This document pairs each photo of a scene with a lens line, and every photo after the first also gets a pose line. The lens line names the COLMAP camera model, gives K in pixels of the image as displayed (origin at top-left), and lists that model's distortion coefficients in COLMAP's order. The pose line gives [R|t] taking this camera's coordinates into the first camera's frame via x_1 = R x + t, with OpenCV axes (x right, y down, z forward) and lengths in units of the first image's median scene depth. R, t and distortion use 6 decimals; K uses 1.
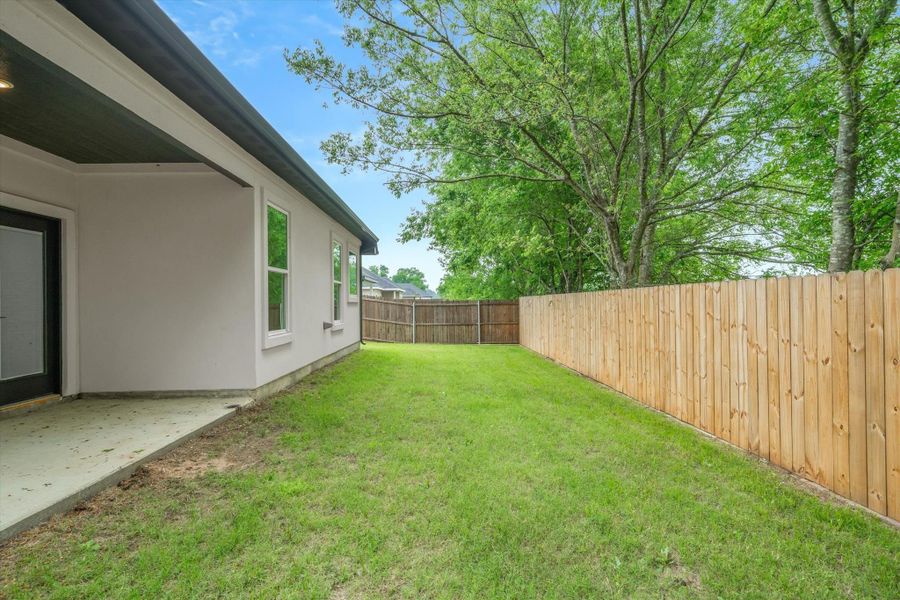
lens RADIAL K [[441.1, 0, 450.0], [0, 441.1, 300.0], [0, 0, 1]] dist [-0.000524, -0.000077]
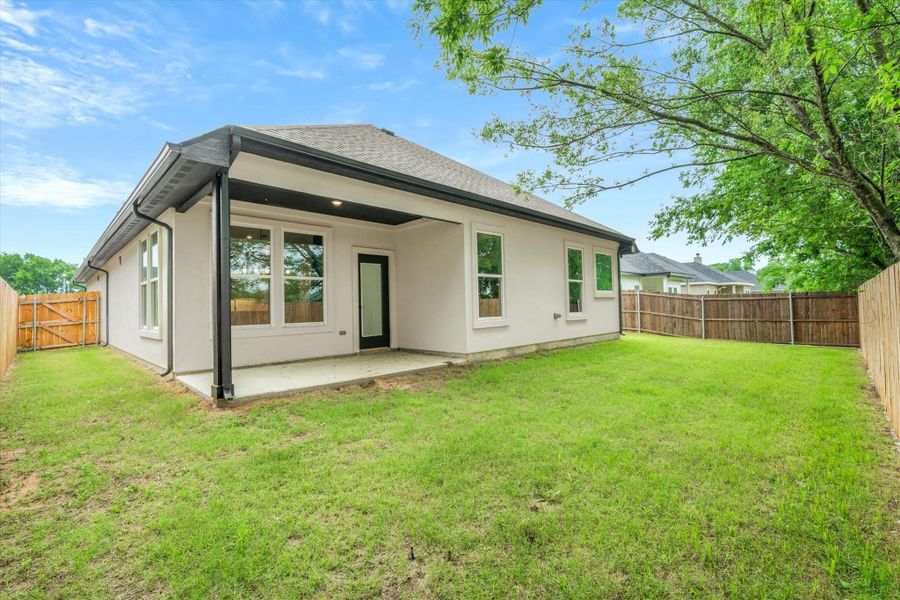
lens RADIAL K [[392.8, 0, 450.0], [0, 392.8, 300.0], [0, 0, 1]] dist [-0.001287, -0.000247]
pose [[0.683182, -0.014378, -0.730107, 0.248149], [0.018166, 0.999831, -0.002692, 0.007686], [0.730022, -0.011424, 0.683328, 0.010942]]
